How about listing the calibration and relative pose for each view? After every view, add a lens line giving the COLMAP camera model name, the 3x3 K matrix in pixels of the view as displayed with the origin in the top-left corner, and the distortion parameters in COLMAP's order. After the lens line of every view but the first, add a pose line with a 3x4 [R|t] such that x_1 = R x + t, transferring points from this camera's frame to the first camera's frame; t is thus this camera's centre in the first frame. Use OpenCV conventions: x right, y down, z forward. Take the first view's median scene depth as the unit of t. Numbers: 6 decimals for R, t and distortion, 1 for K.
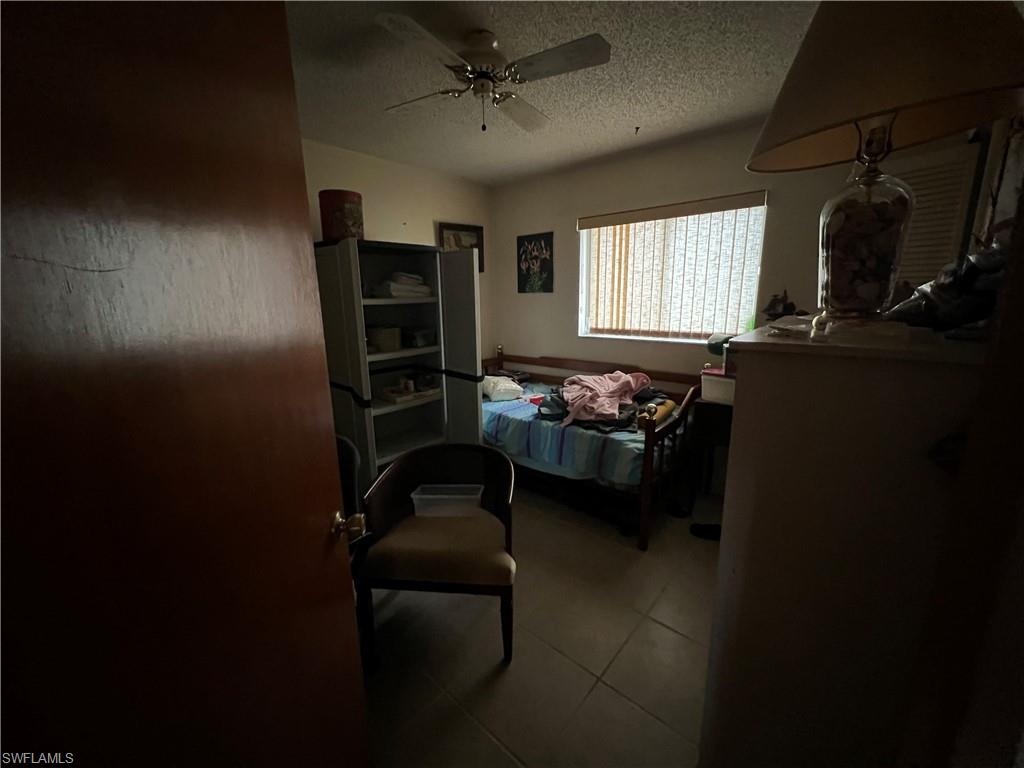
lens RADIAL K [[410.3, 0, 512.0], [0, 410.3, 384.0], [0, 0, 1]] dist [-0.003091, 0.000400]
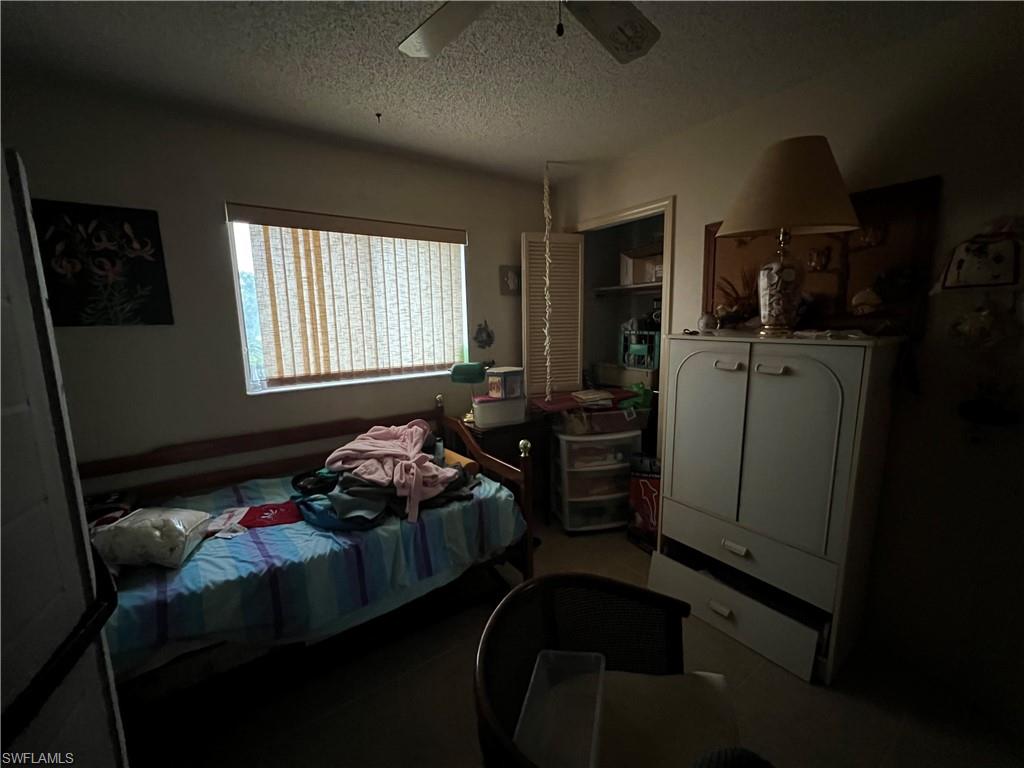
lens RADIAL K [[410.3, 0, 512.0], [0, 410.3, 384.0], [0, 0, 1]] dist [-0.003091, 0.000400]
pose [[0.239949, -0.136498, 0.961141, -0.366050], [0.224725, 0.970983, 0.081793, -0.105342], [-0.944417, 0.196366, 0.263661, 0.524009]]
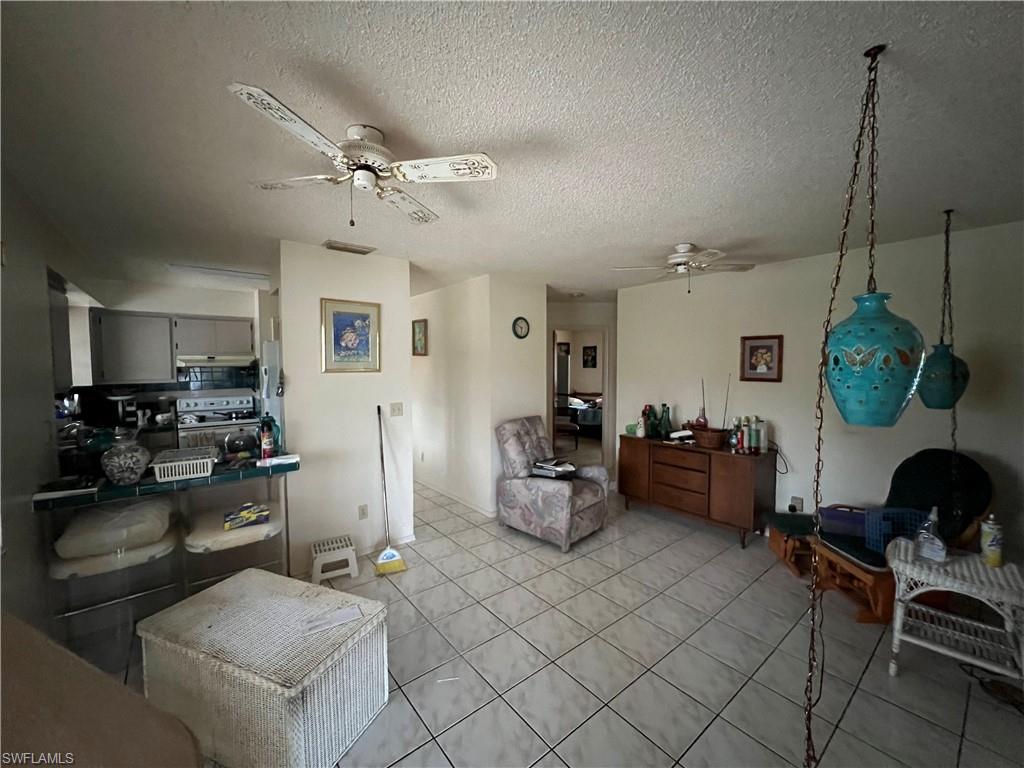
lens RADIAL K [[410.2, 0, 512.0], [0, 410.2, 384.0], [0, 0, 1]] dist [-0.000945, -0.000021]
pose [[0.984716, 0.026341, -0.172164, 0.026369], [-0.054333, 0.985626, -0.159964, 0.381795], [0.165476, 0.166873, 0.971993, -1.895548]]
